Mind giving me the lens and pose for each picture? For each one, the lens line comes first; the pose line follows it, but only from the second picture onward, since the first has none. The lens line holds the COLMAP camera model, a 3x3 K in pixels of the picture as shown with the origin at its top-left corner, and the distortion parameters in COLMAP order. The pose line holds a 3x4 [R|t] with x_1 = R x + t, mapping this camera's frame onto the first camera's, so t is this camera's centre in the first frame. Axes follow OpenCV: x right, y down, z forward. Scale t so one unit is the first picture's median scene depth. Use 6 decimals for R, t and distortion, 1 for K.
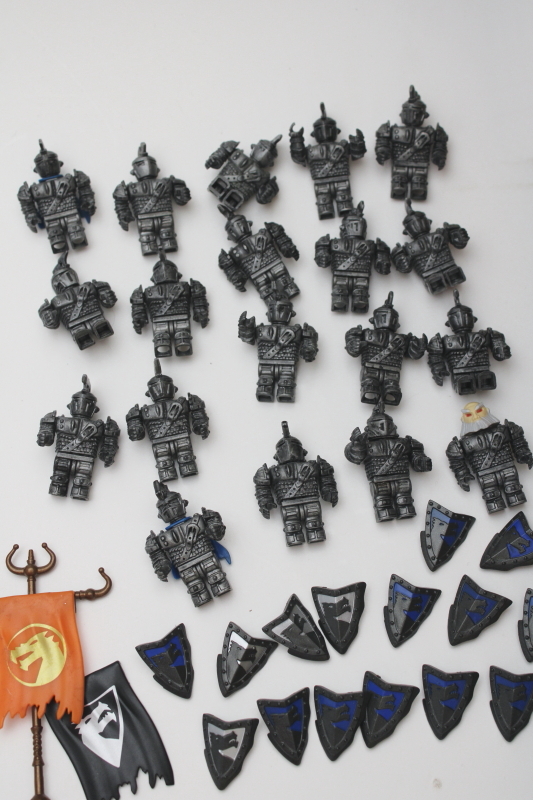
lens RADIAL K [[1234.2, 0, 266.5], [0, 1234.2, 400.0], [0, 0, 1]] dist [-0.047112, 0.077822]
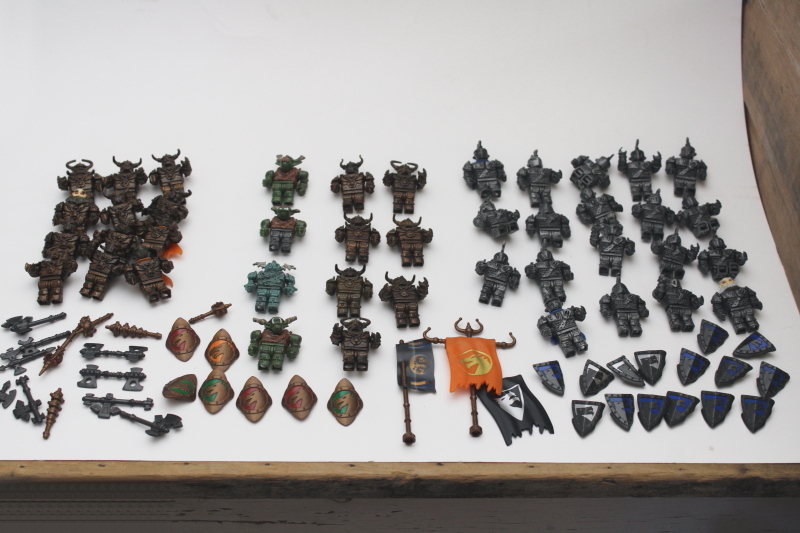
lens RADIAL K [[1234.2, 0, 400.0], [0, 1234.2, 266.5], [0, 0, 1]] dist [-0.047112, 0.077822]
pose [[0.993661, 0.104130, -0.042369, -0.218518], [-0.112144, 0.891718, -0.438478, 0.803845], [-0.007877, 0.440450, 0.897743, -0.562985]]
